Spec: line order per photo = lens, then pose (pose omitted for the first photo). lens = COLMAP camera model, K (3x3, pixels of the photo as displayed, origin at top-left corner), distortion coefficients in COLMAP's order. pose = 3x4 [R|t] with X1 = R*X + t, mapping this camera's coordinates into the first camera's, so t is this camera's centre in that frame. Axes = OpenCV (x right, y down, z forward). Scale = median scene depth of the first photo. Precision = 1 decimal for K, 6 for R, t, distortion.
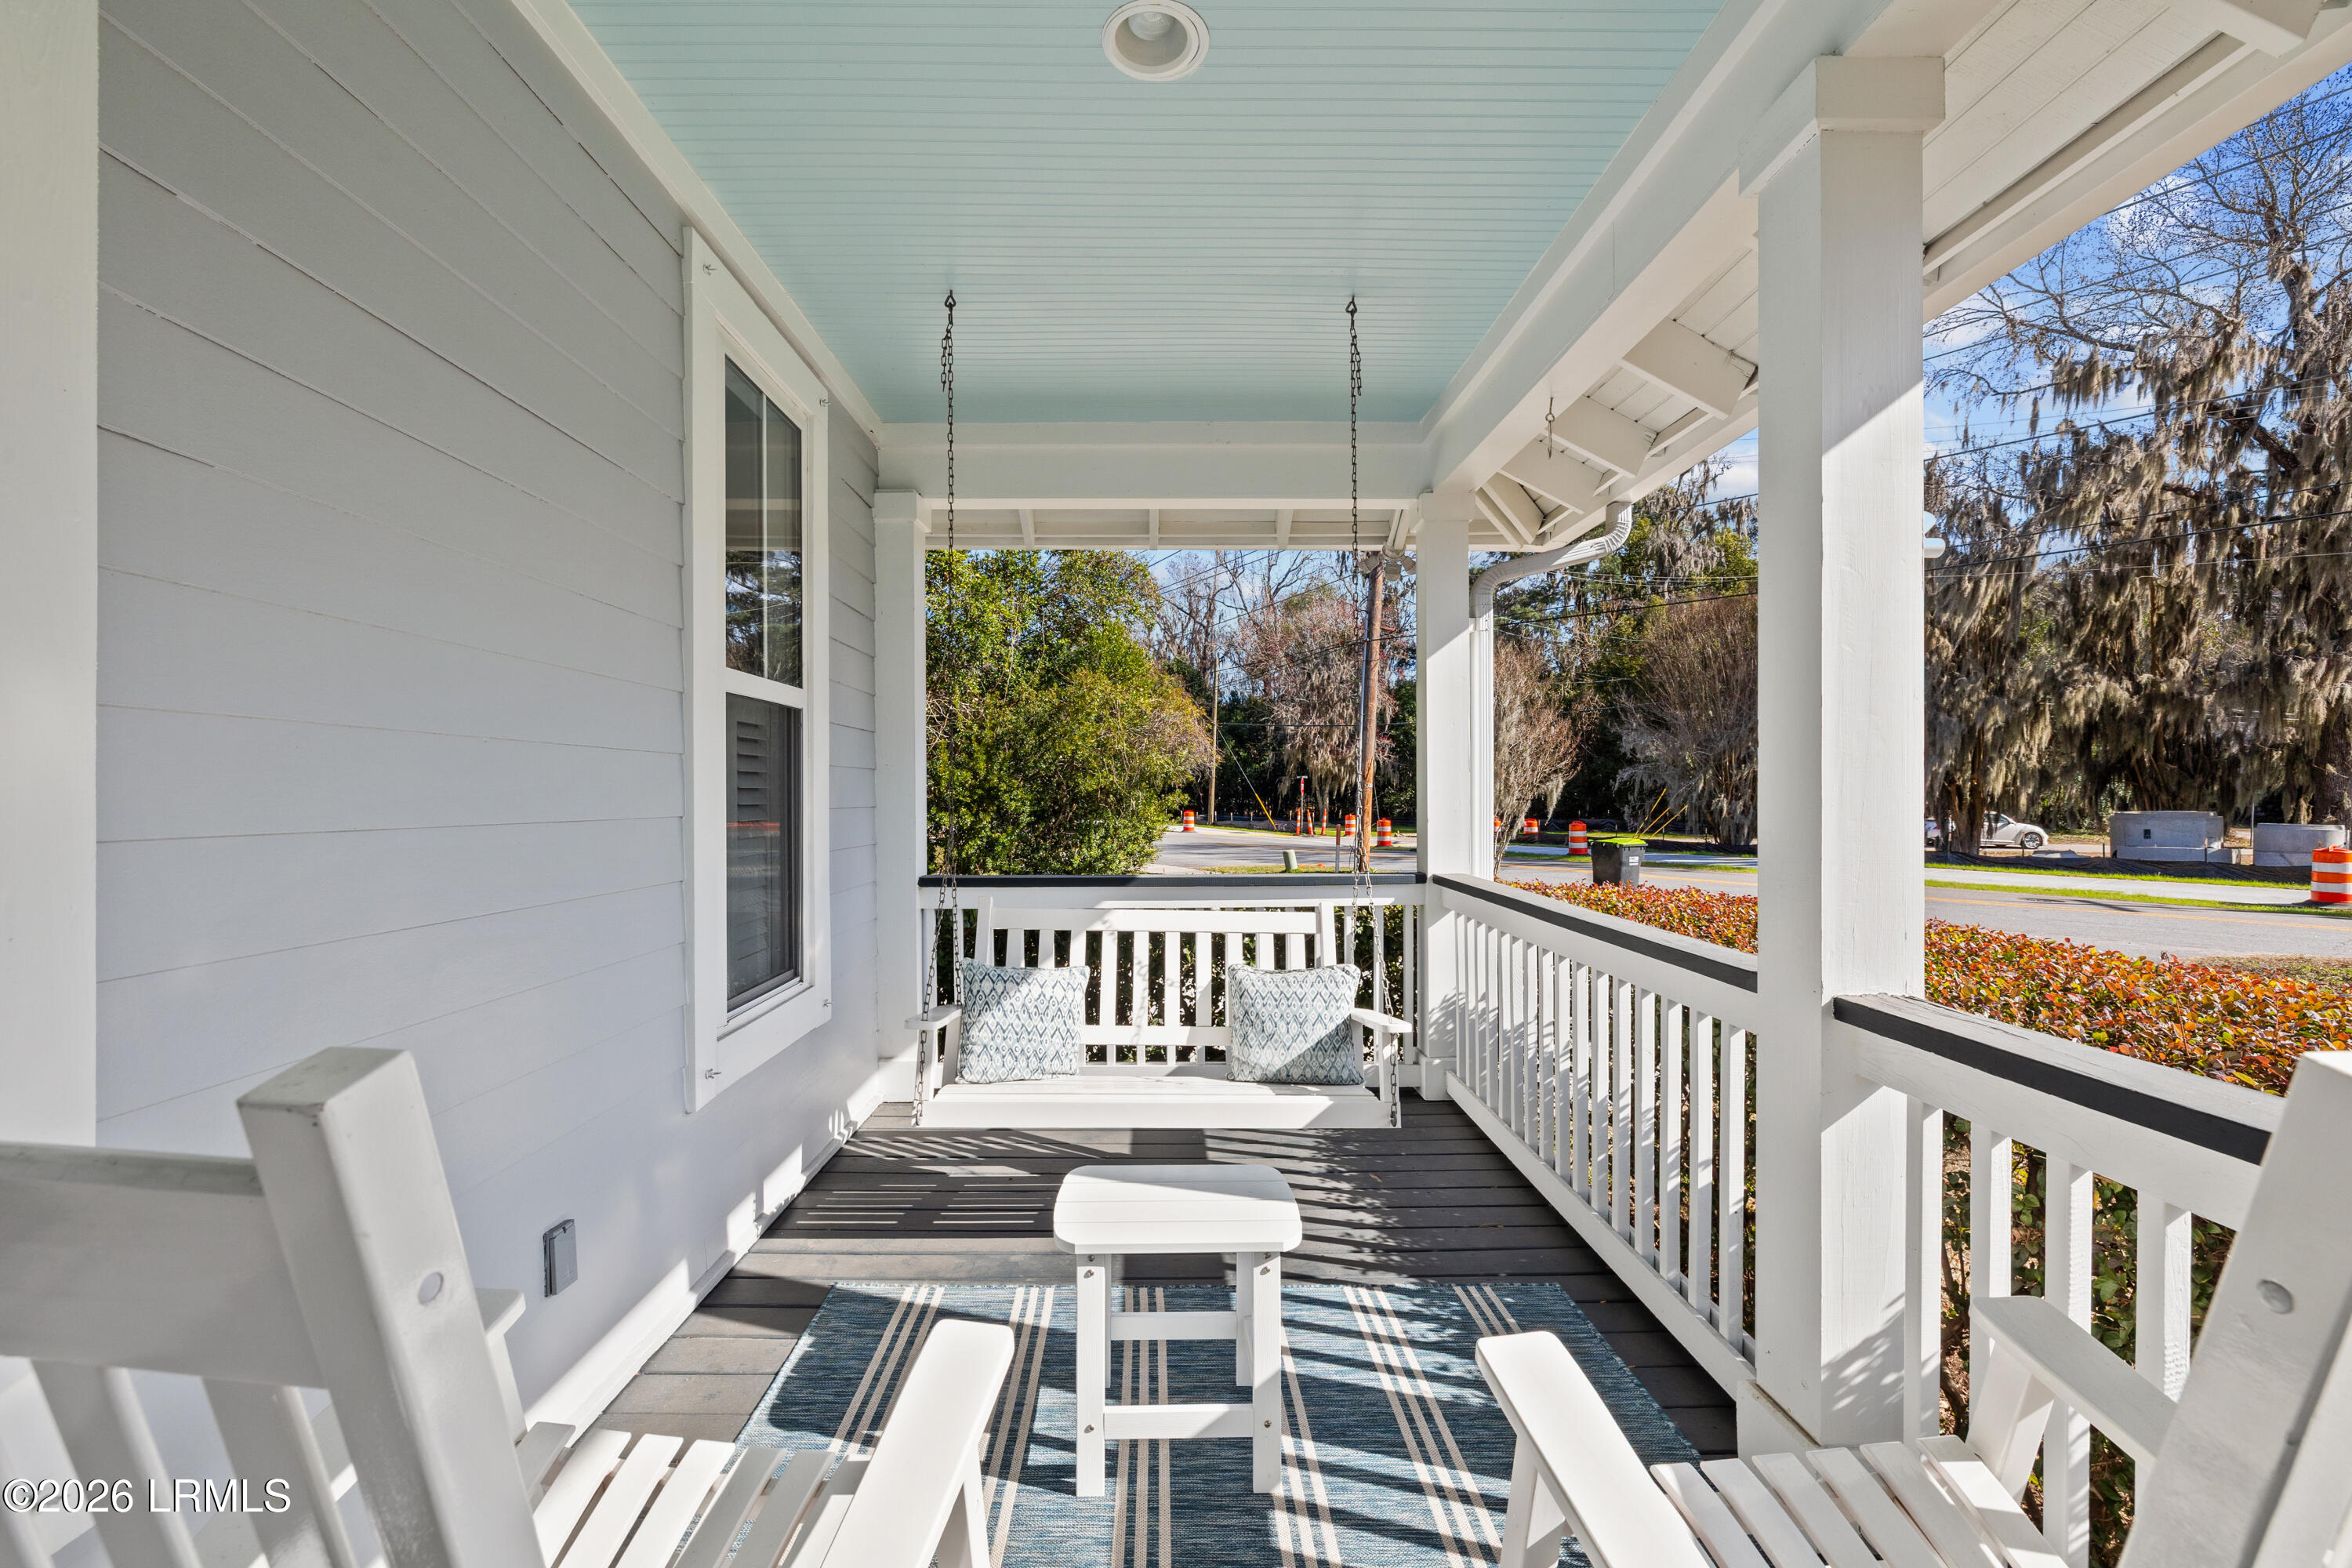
lens RADIAL K [[986.7, 0, 1167.7], [0, 986.7, 793.5], [0, 0, 1]] dist [-0.001348, 0.000076]
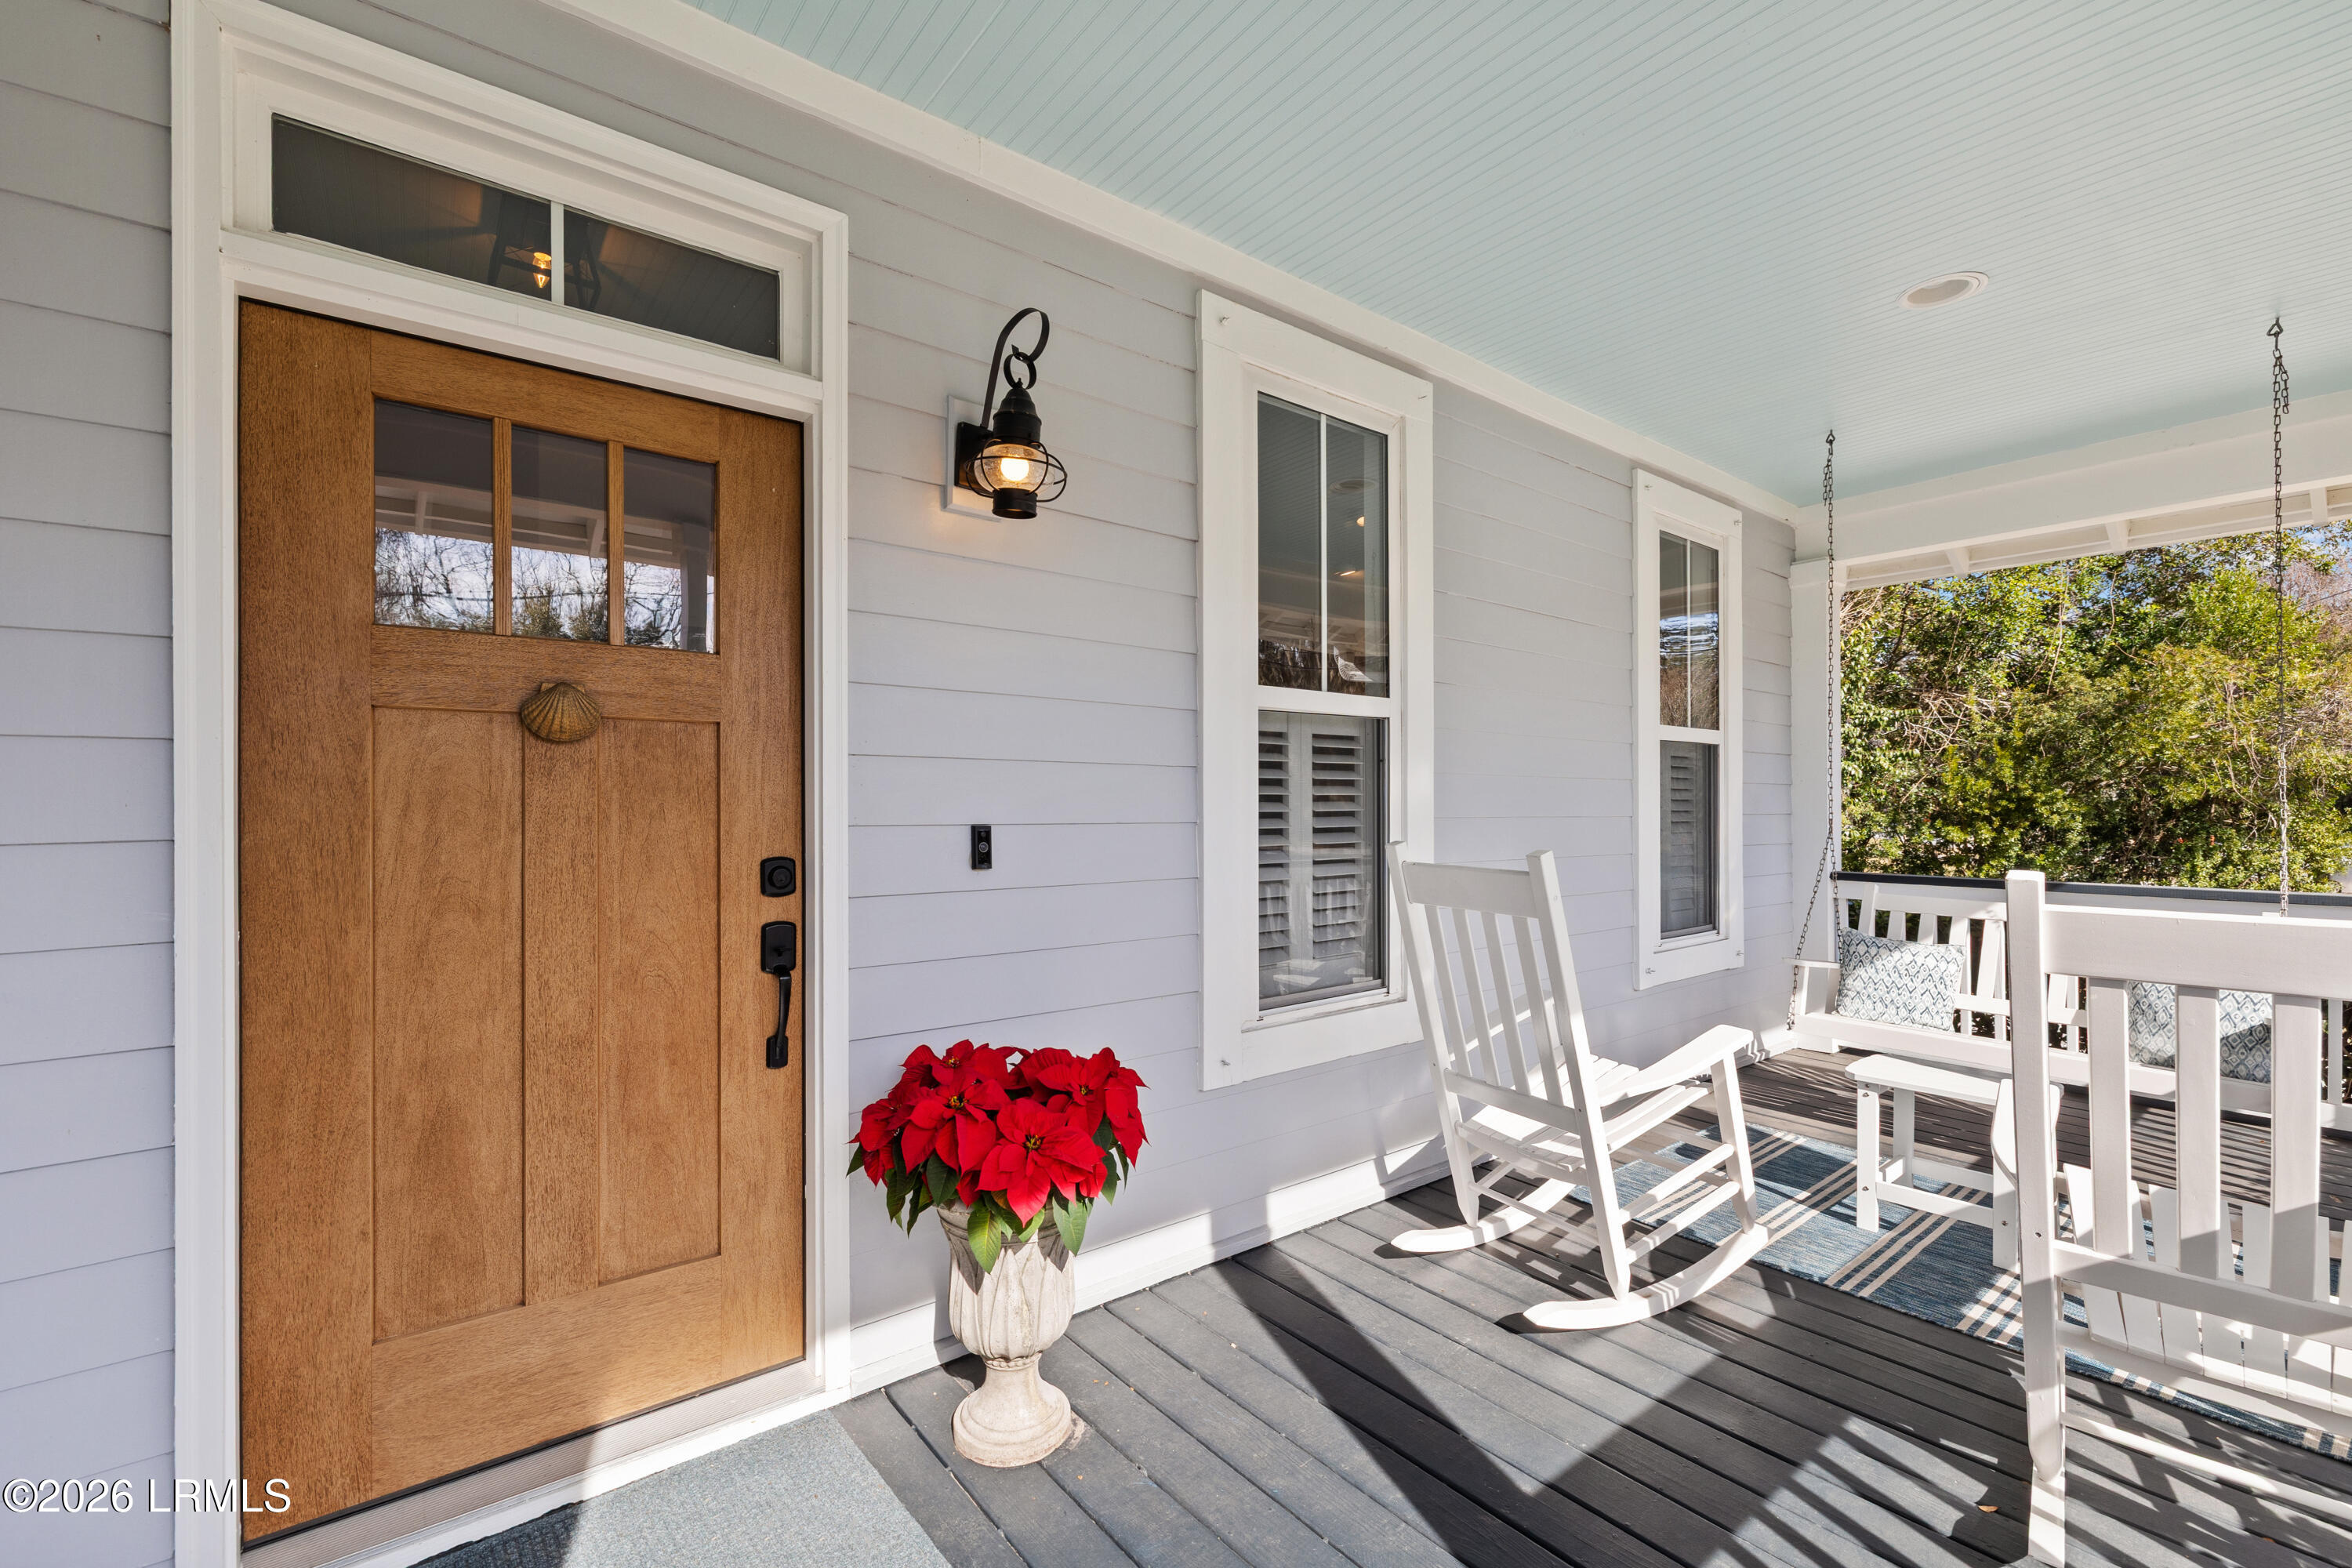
lens RADIAL K [[996.9, 0, 1170.9], [0, 996.9, 799.7], [0, 0, 1]] dist [-0.000757, 0.000270]
pose [[0.607412, -0.001190, -0.794386, 0.292578], [-0.003041, 0.999988, -0.003823, 0.003534], [0.794381, 0.004738, 0.607401, -0.506687]]
